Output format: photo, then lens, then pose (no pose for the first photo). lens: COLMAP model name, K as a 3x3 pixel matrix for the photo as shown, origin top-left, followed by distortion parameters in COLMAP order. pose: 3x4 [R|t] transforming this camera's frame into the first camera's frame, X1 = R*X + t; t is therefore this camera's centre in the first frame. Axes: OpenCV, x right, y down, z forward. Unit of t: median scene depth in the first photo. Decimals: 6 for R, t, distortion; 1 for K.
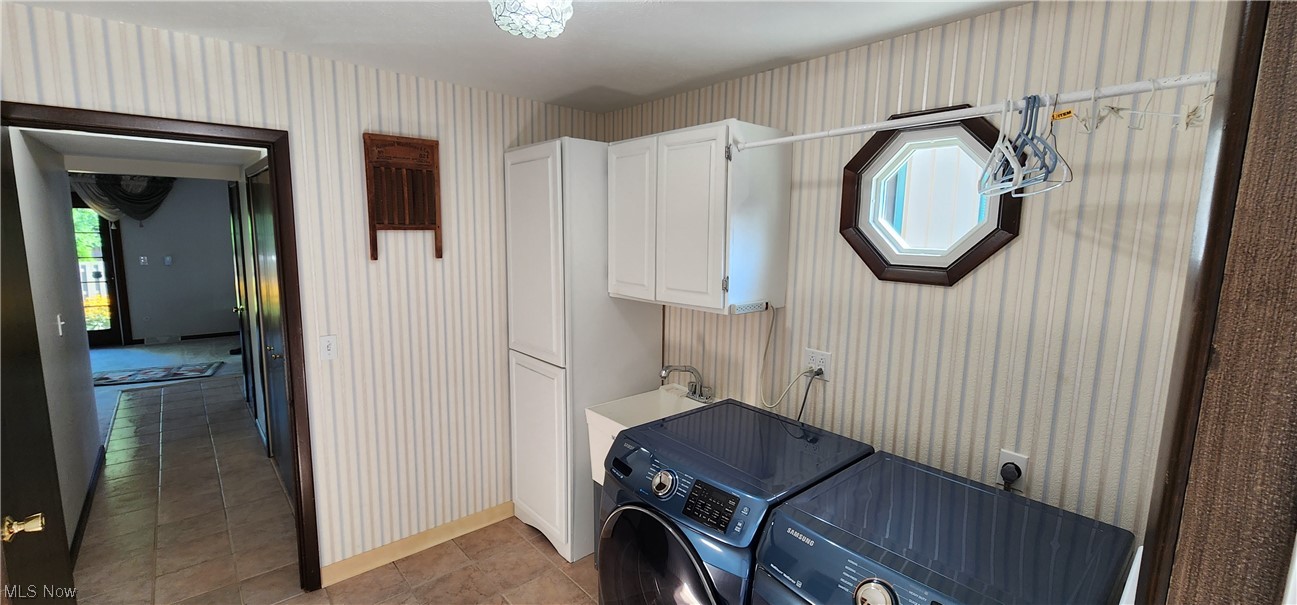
lens RADIAL K [[532.5, 0, 644.6], [0, 532.5, 301.8], [0, 0, 1]] dist [0.000778, -0.000099]
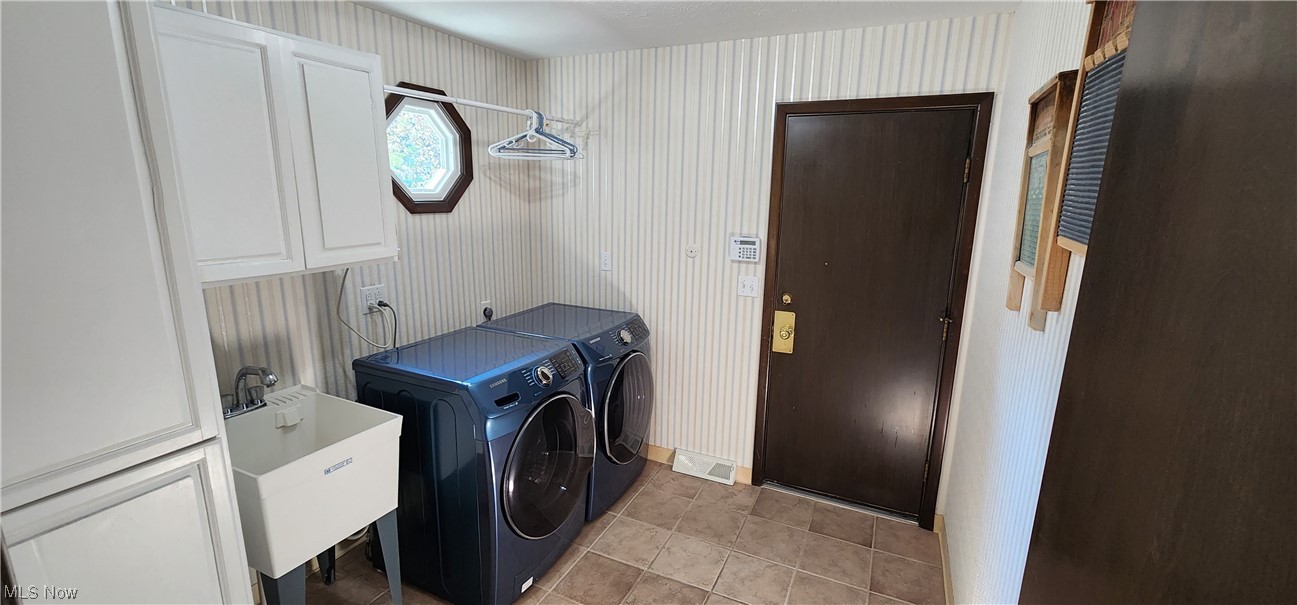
lens RADIAL K [[532.5, 0, 645.3], [0, 532.5, 301.1], [0, 0, 1]] dist [0.000778, -0.000099]
pose [[-0.383144, -0.203289, 0.901041, -1.058924], [0.115570, 0.957265, 0.265117, -0.124094], [-0.916430, 0.205711, -0.343276, 1.049294]]
